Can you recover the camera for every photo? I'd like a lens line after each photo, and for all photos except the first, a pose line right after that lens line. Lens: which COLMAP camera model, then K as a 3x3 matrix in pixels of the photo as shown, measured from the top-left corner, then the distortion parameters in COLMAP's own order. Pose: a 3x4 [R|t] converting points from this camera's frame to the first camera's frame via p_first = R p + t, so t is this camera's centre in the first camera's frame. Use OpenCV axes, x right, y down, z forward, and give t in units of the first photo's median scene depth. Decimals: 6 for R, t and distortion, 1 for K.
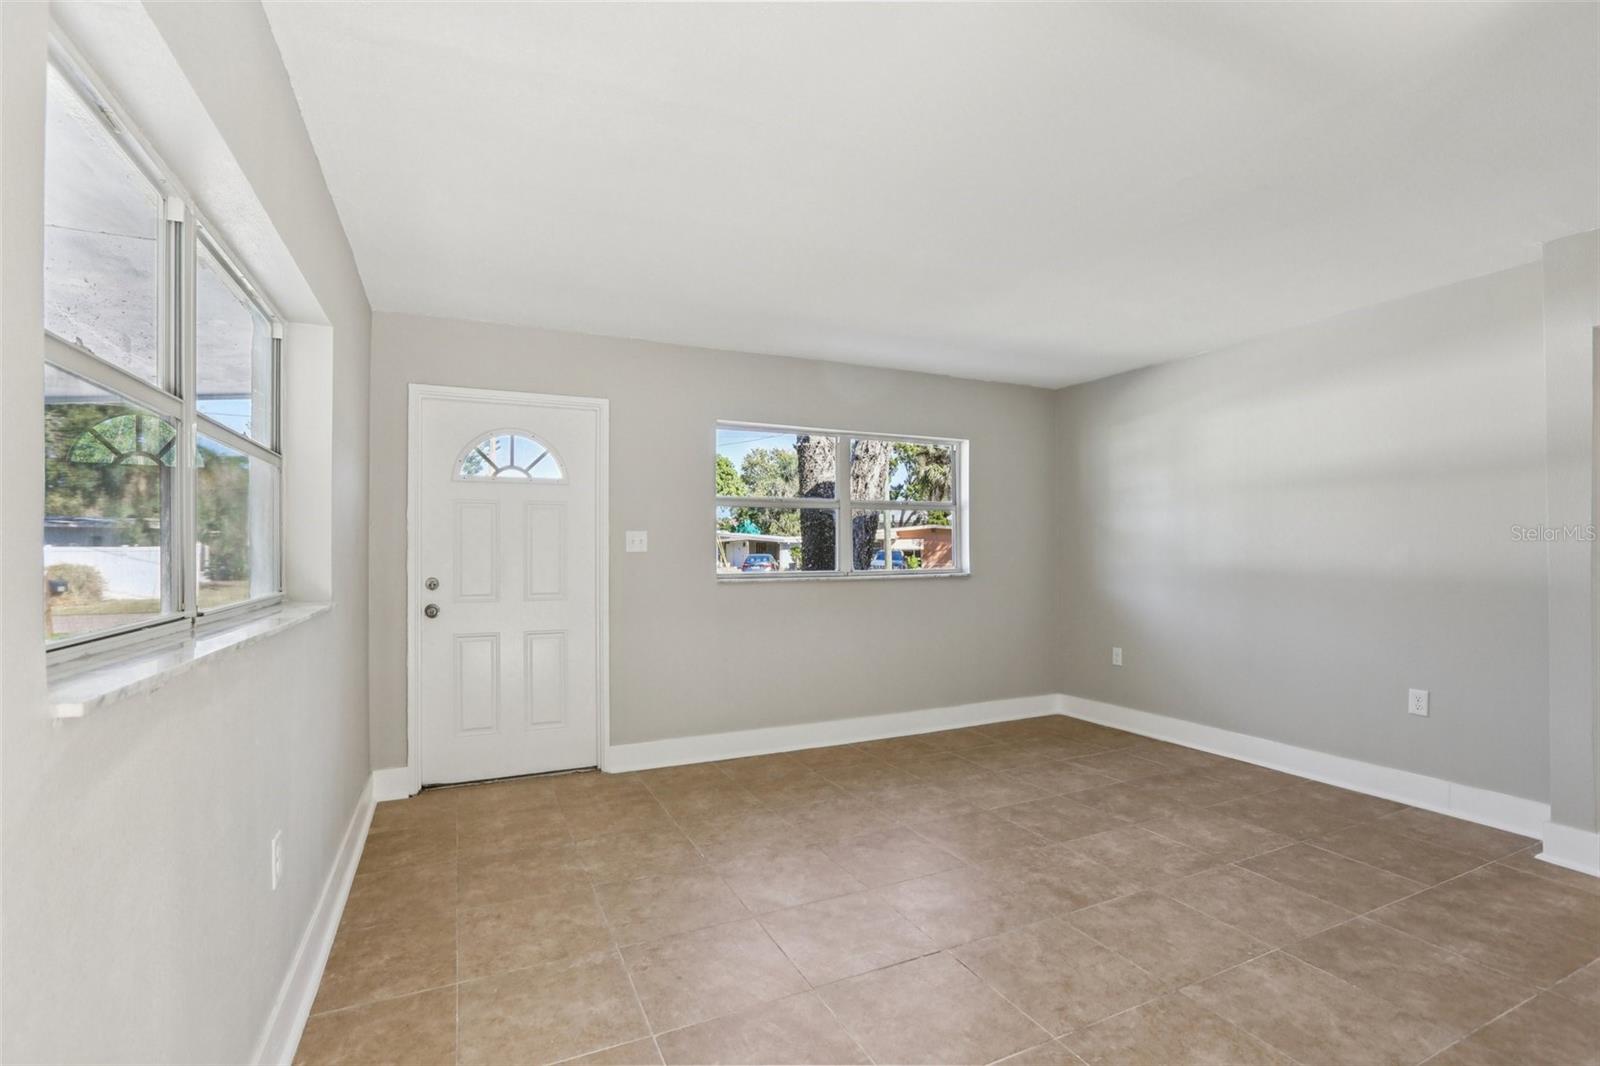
lens RADIAL K [[737.2, 0, 805.6], [0, 737.2, 543.7], [0, 0, 1]] dist [-0.035014, 0.019255]
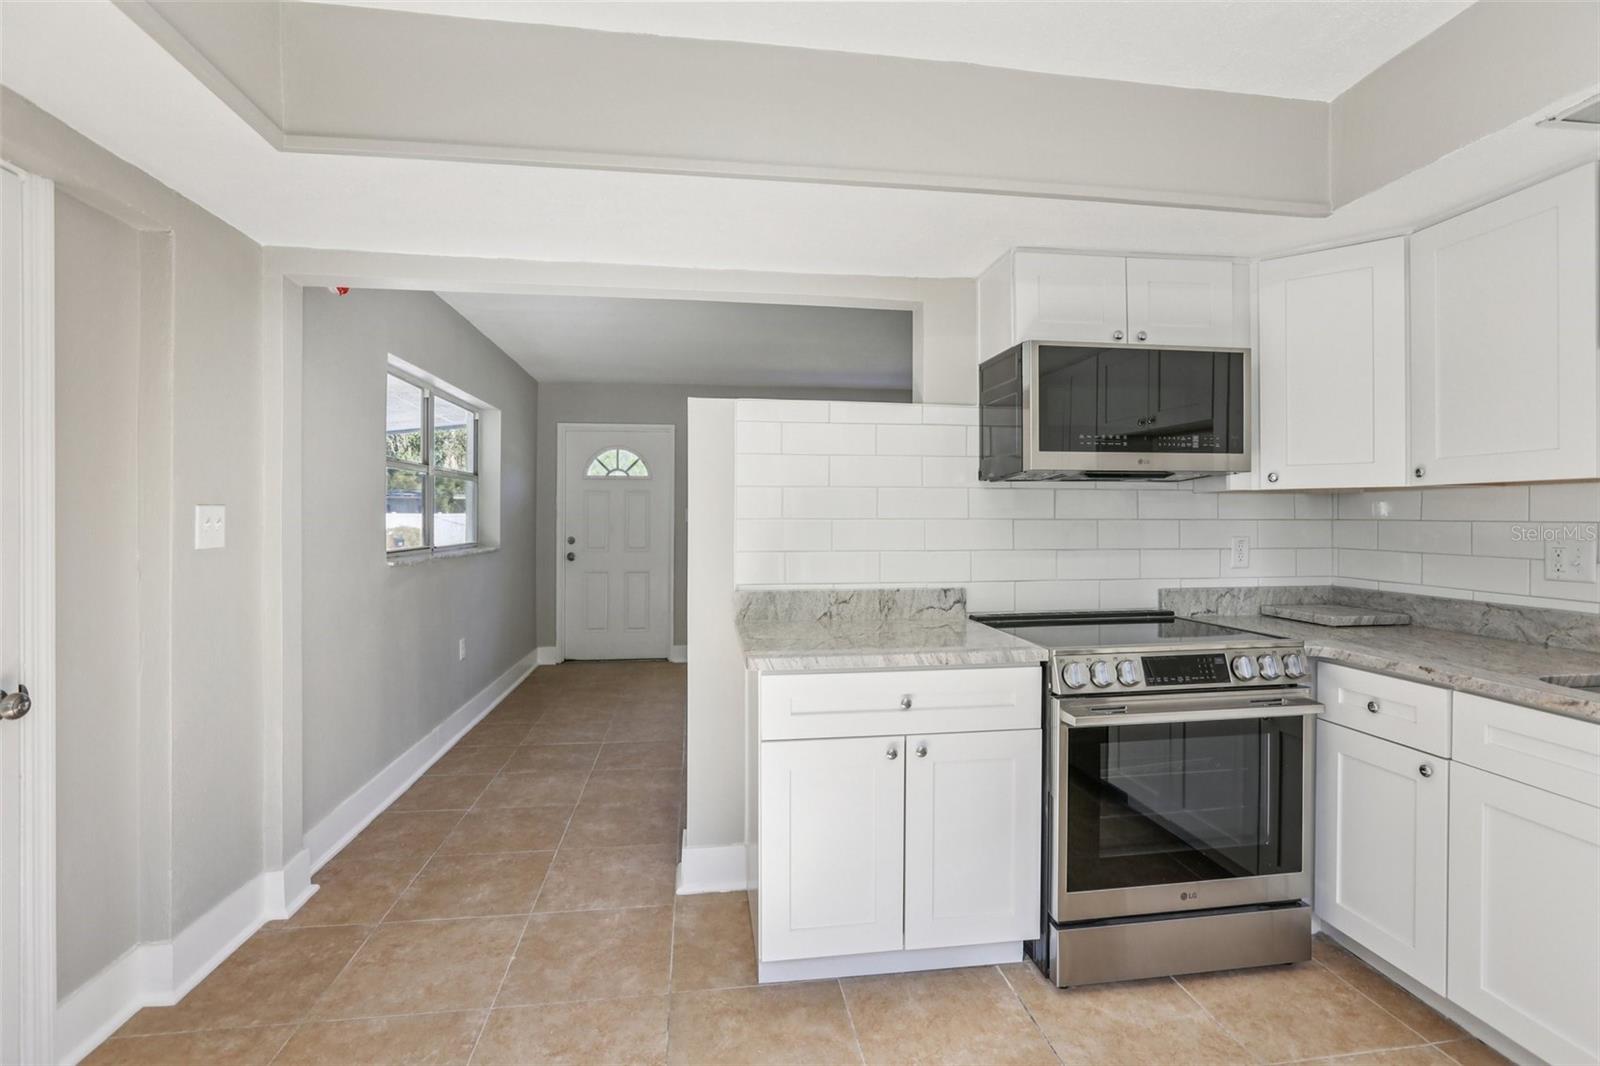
lens RADIAL K [[729.9, 0, 795.9], [0, 729.9, 530.4], [0, 0, 1]] dist [-0.043017, 0.018886]
pose [[0.955332, 0.013089, -0.295245, 0.455072], [-0.006084, 0.999678, 0.024631, -0.012009], [0.295473, -0.021735, 0.955104, -0.422442]]
